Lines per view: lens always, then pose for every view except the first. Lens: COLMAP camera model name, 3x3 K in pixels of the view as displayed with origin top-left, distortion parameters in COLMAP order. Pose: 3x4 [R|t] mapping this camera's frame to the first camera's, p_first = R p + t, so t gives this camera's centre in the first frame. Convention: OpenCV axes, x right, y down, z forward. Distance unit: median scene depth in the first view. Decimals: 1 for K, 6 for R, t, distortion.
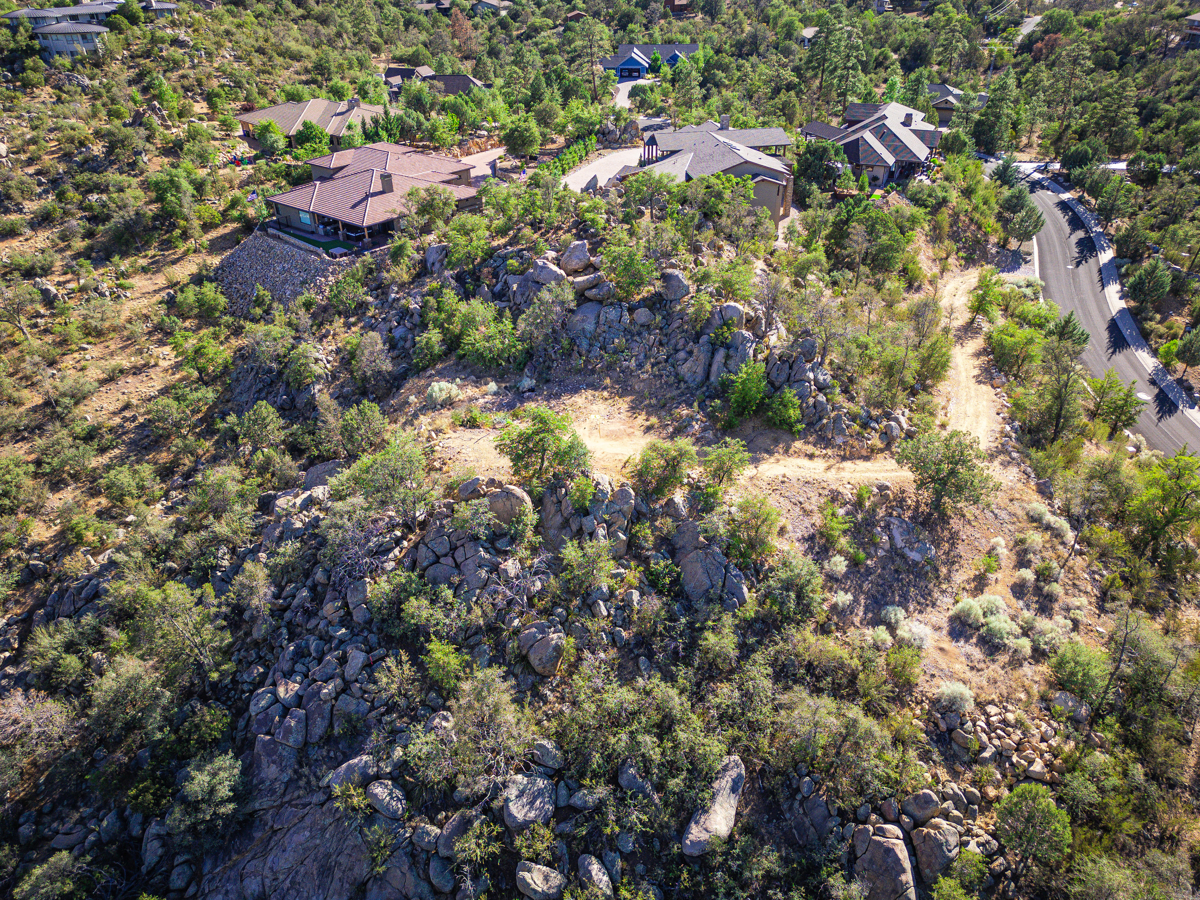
lens RADIAL K [[847.5, 0, 596.8], [0, 847.5, 455.1], [0, 0, 1]] dist [0.075225, -0.068718]
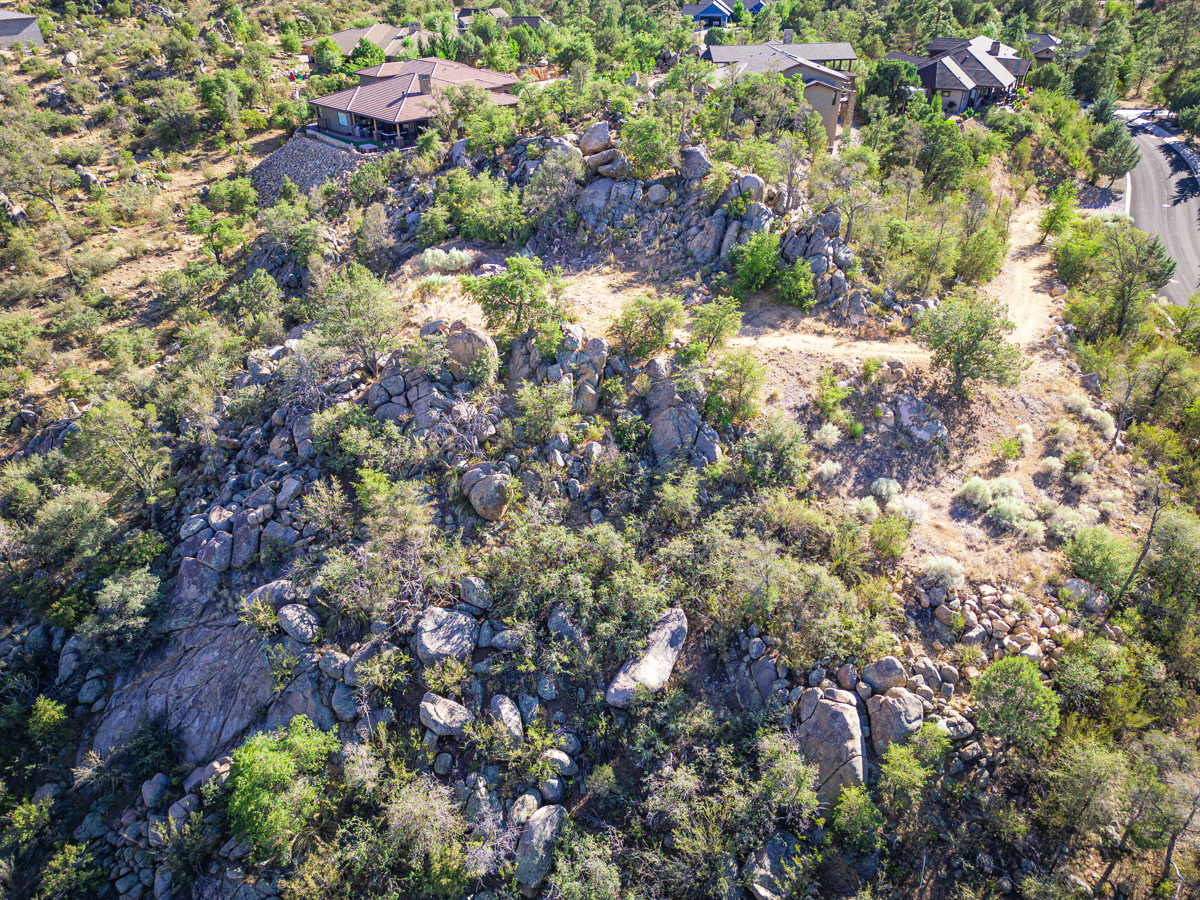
lens RADIAL K [[847.5, 0, 597.4], [0, 847.5, 454.8], [0, 0, 1]] dist [0.075225, -0.068718]
pose [[0.993406, 0.060978, -0.097093, 0.121257], [-0.060900, 0.998137, 0.003768, 0.151714], [0.097142, 0.002170, 0.995268, 0.083403]]
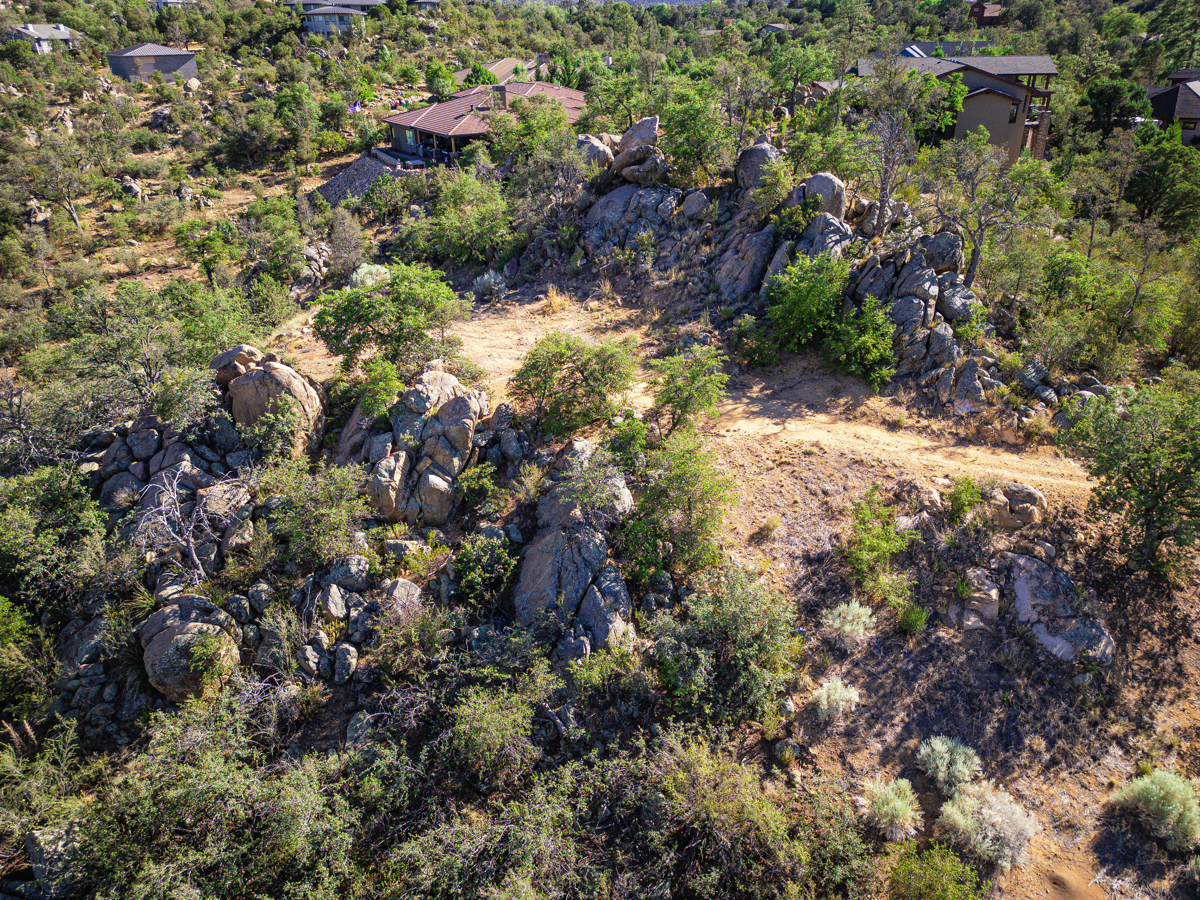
lens RADIAL K [[847.5, 0, 603.5], [0, 847.5, 446.3], [0, 0, 1]] dist [0.075225, -0.068718]
pose [[0.939735, 0.145185, -0.309546, 0.268047], [-0.172285, 0.983098, -0.061933, 0.082574], [0.295322, 0.111531, 0.948865, 0.488772]]
